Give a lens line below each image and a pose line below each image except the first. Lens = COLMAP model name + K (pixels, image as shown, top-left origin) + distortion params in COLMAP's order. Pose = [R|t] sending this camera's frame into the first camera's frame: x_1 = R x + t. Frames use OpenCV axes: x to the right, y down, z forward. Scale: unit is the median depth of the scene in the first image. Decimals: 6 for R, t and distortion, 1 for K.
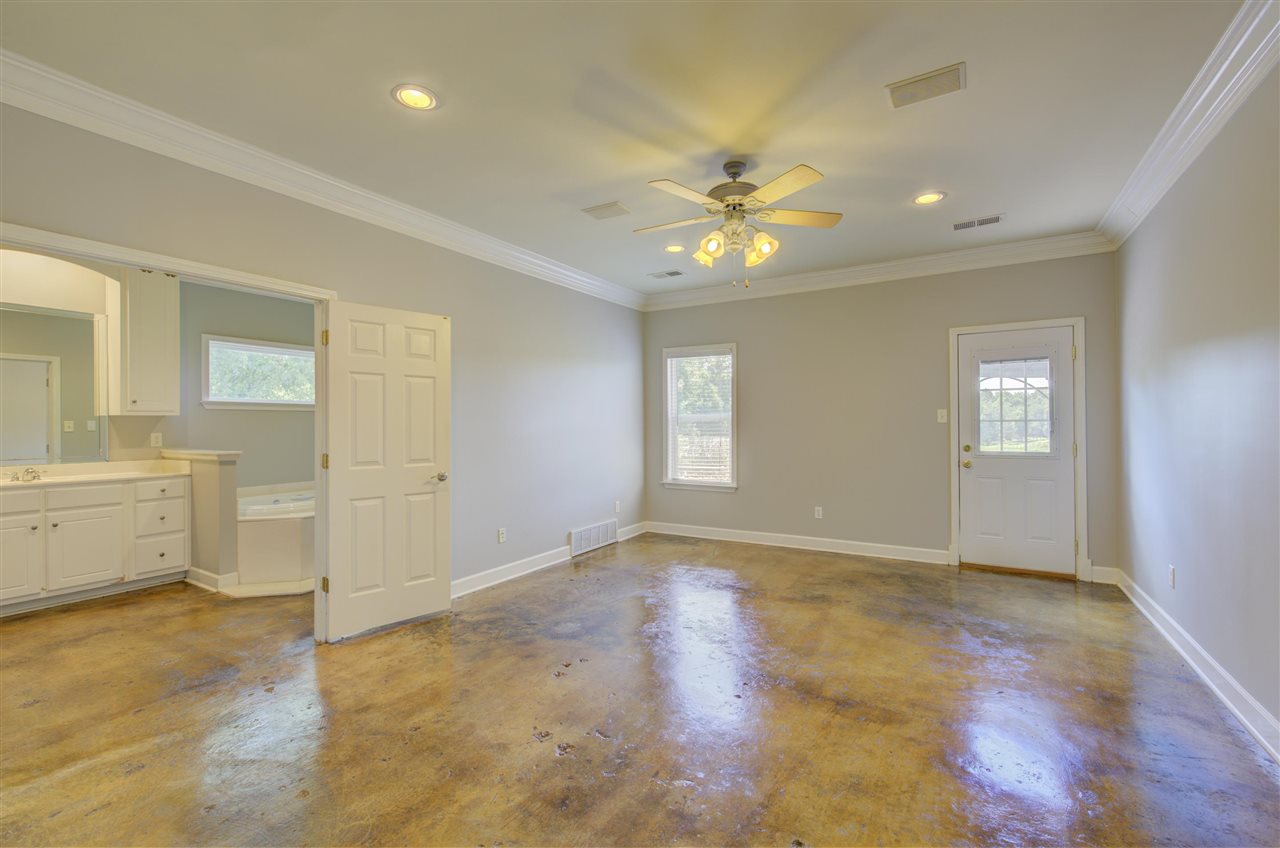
lens RADIAL K [[540.8, 0, 639.0], [0, 540.8, 425.4], [0, 0, 1]] dist [0.000866, 0.000029]
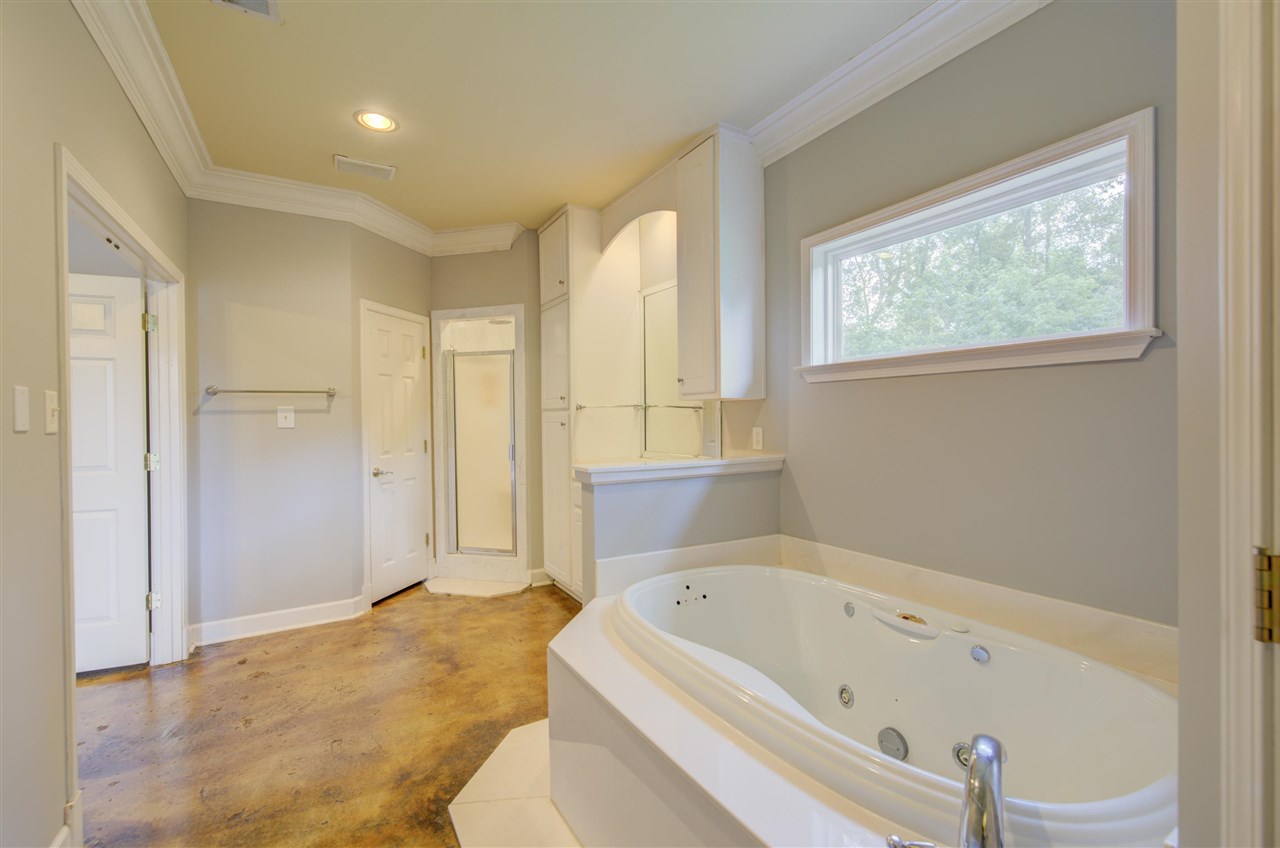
lens RADIAL K [[540.8, 0, 639.2], [0, 540.8, 423.7], [0, 0, 1]] dist [0.000866, 0.000029]
pose [[-0.472651, 0.009248, -0.881201, -0.400442], [0.006705, 0.999954, 0.006897, 0.006899], [0.881224, -0.002649, -0.472691, 1.641003]]
